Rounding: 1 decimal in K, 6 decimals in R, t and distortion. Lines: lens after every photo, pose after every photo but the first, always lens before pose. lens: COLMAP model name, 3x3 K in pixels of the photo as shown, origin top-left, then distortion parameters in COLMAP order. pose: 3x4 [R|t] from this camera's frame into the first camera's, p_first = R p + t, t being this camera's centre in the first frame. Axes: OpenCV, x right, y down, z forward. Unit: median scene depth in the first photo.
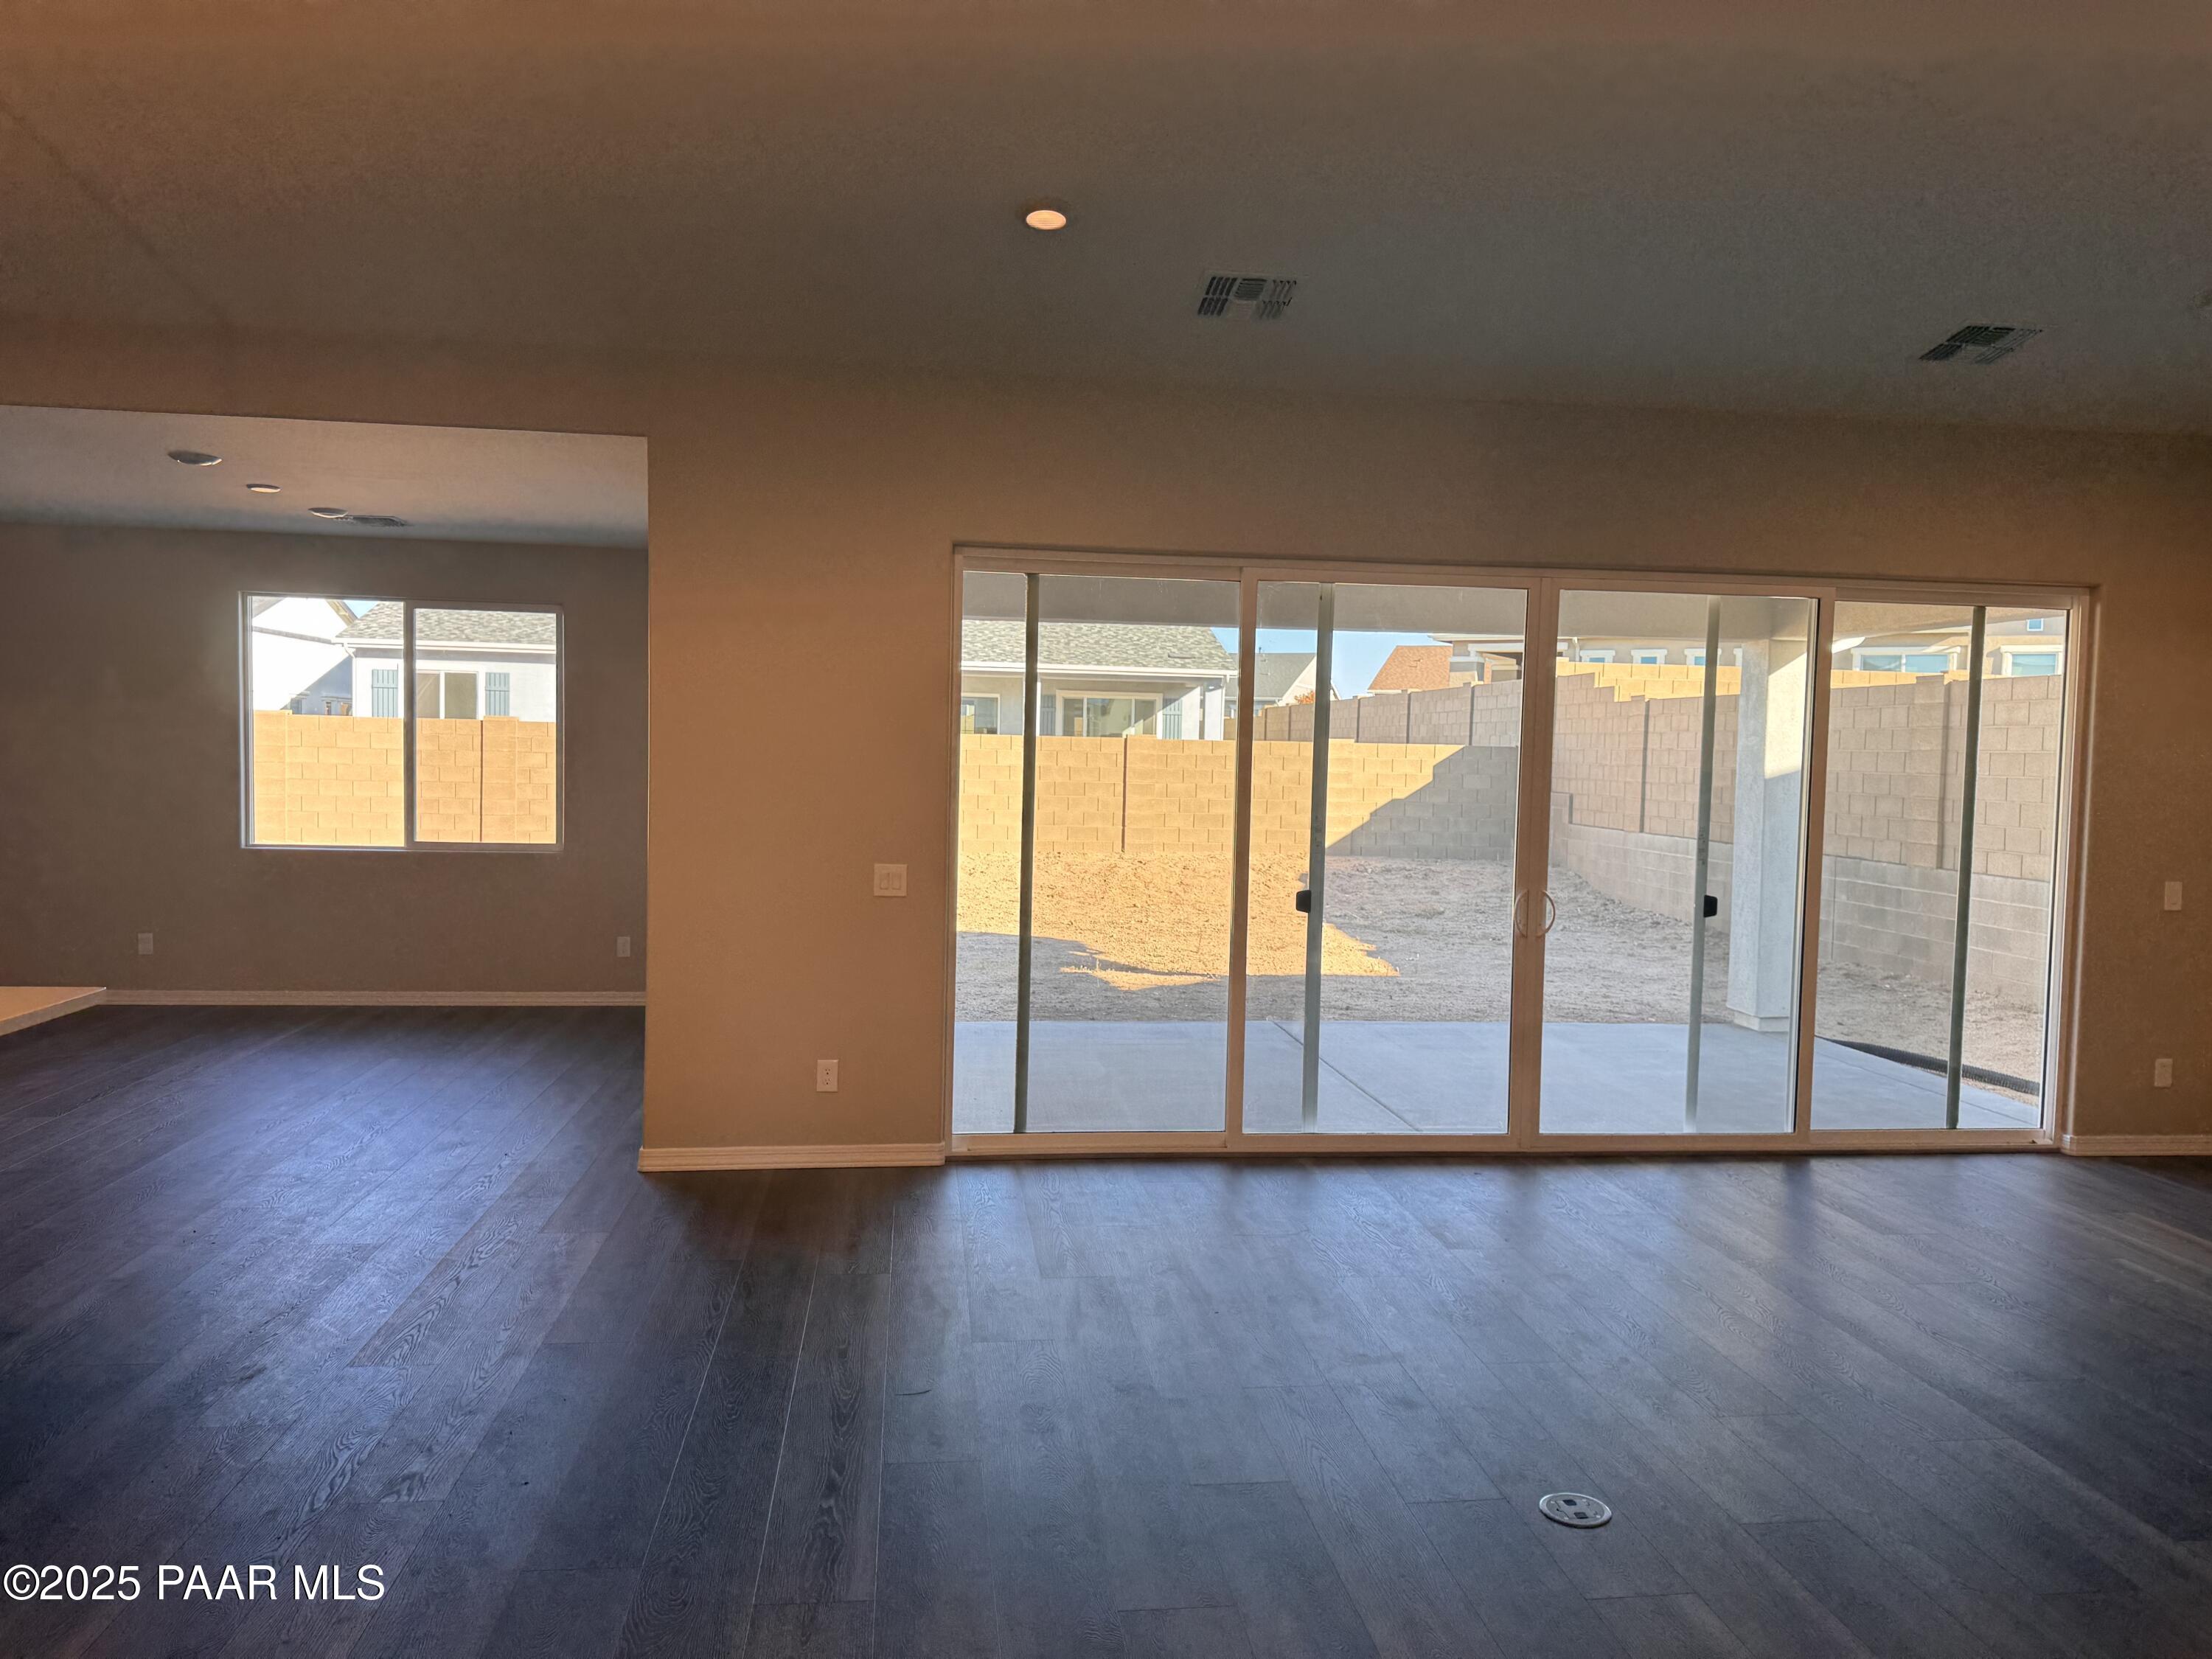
lens RADIAL K [[1540.0, 0, 1106.0], [0, 1540.0, 829.5], [0, 0, 1]] dist [0.132939, -0.276182]
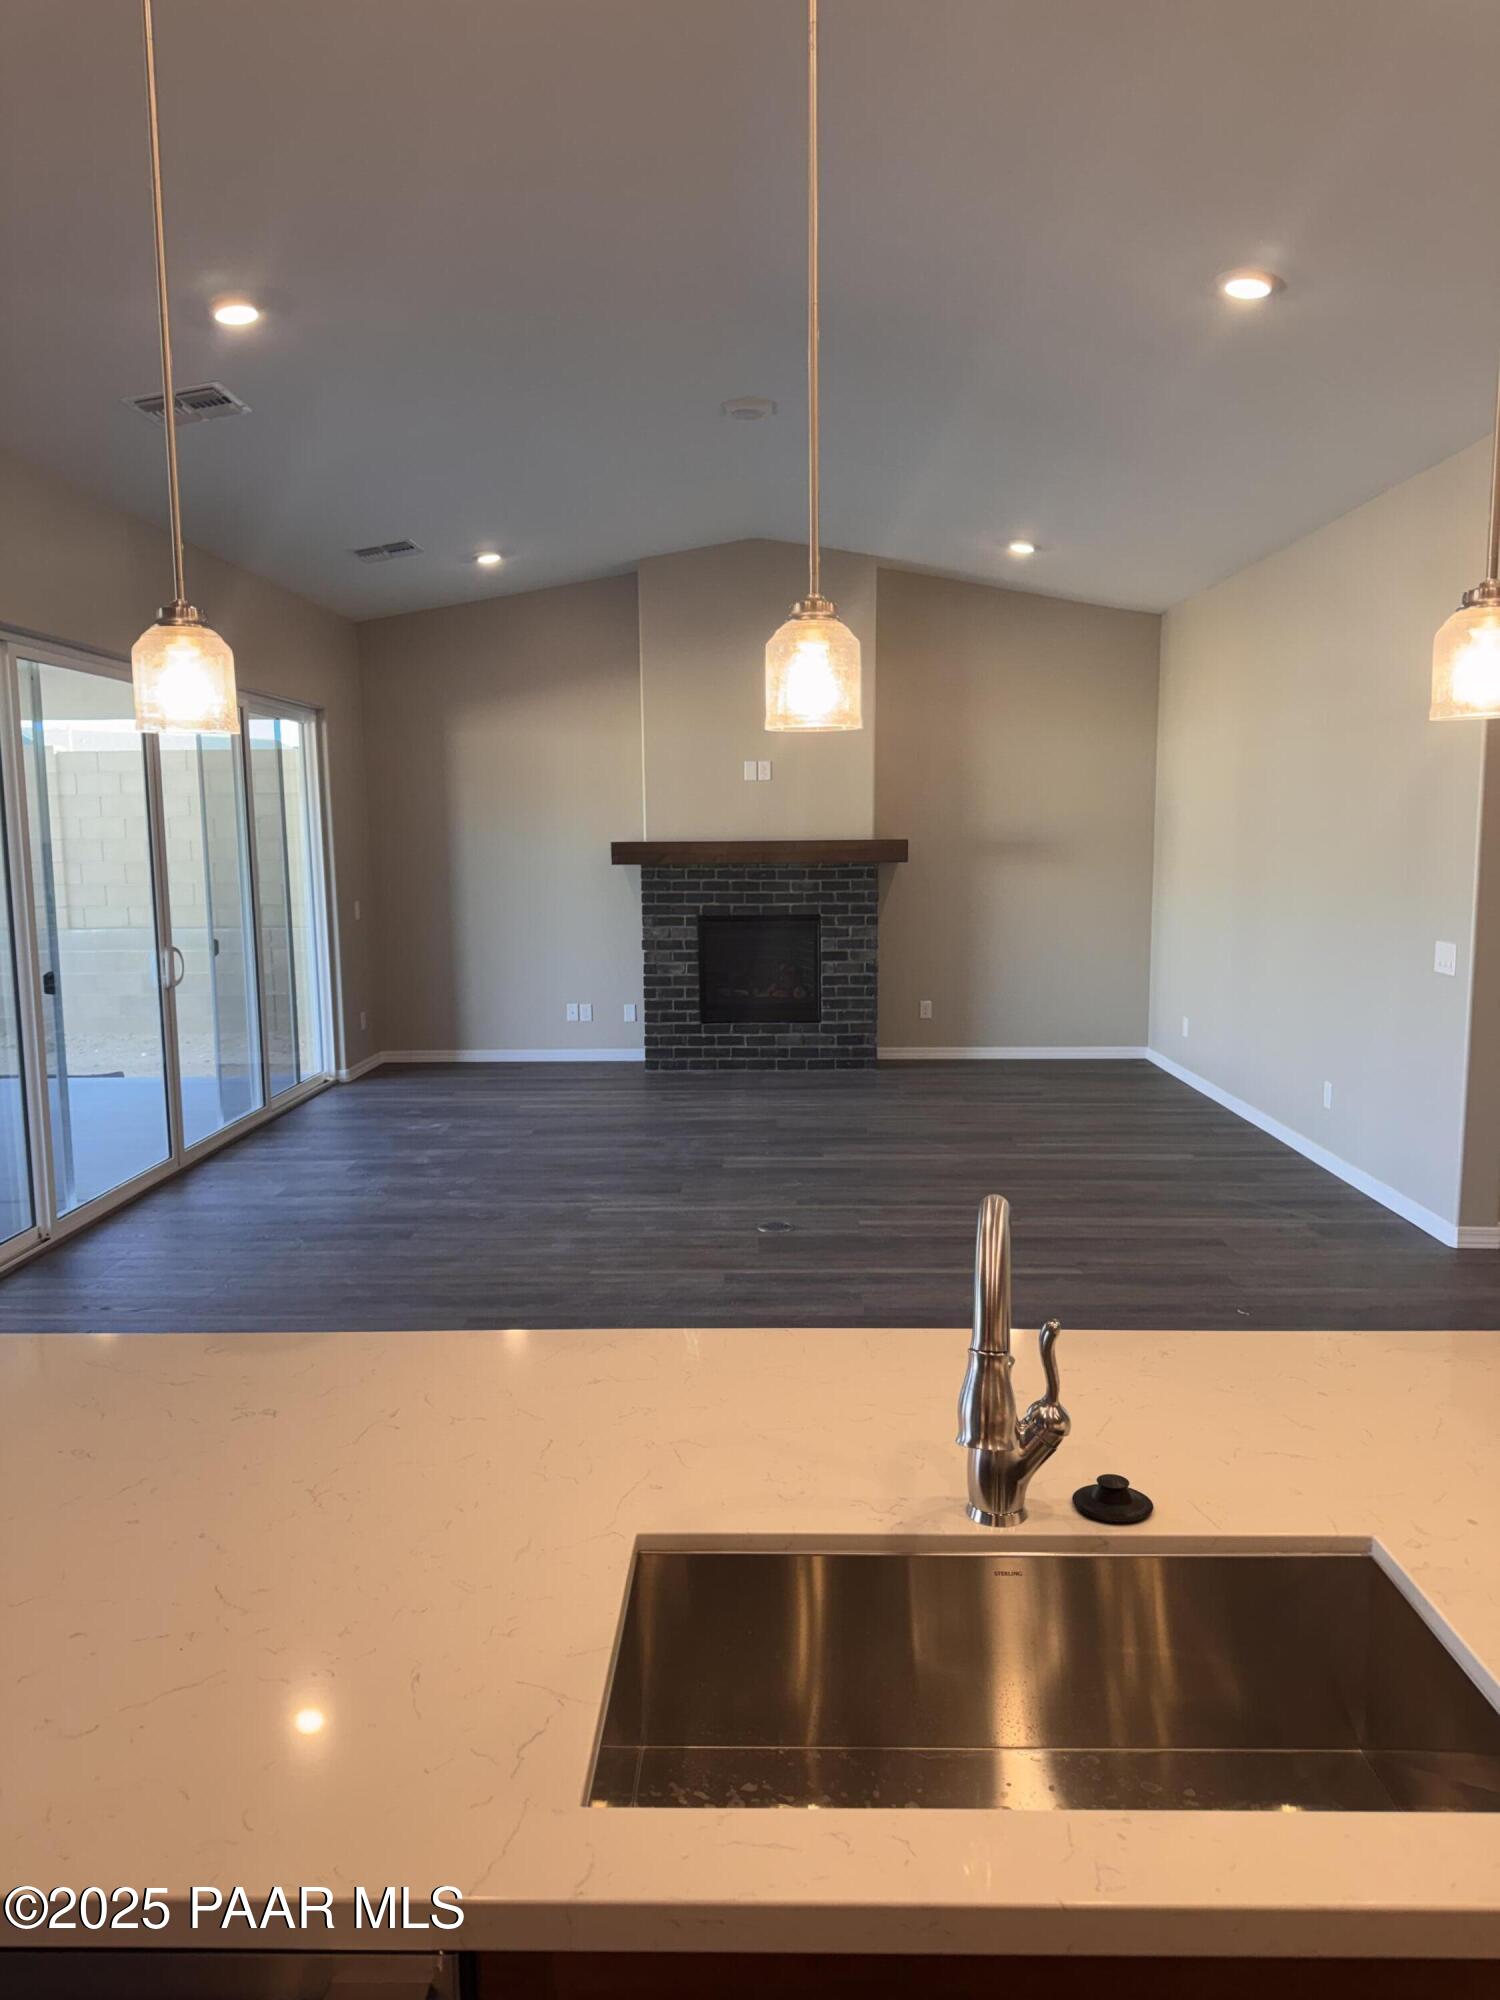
lens RADIAL K [[1402.7, 0, 750.0], [0, 1402.7, 1000.0], [0, 0, 1]] dist [0.051941, -0.063009]
pose [[0.127970, -0.148296, 0.980628, -0.701358], [0.064879, 0.987892, 0.140927, -0.043776], [-0.989654, 0.045588, 0.136042, 0.410409]]
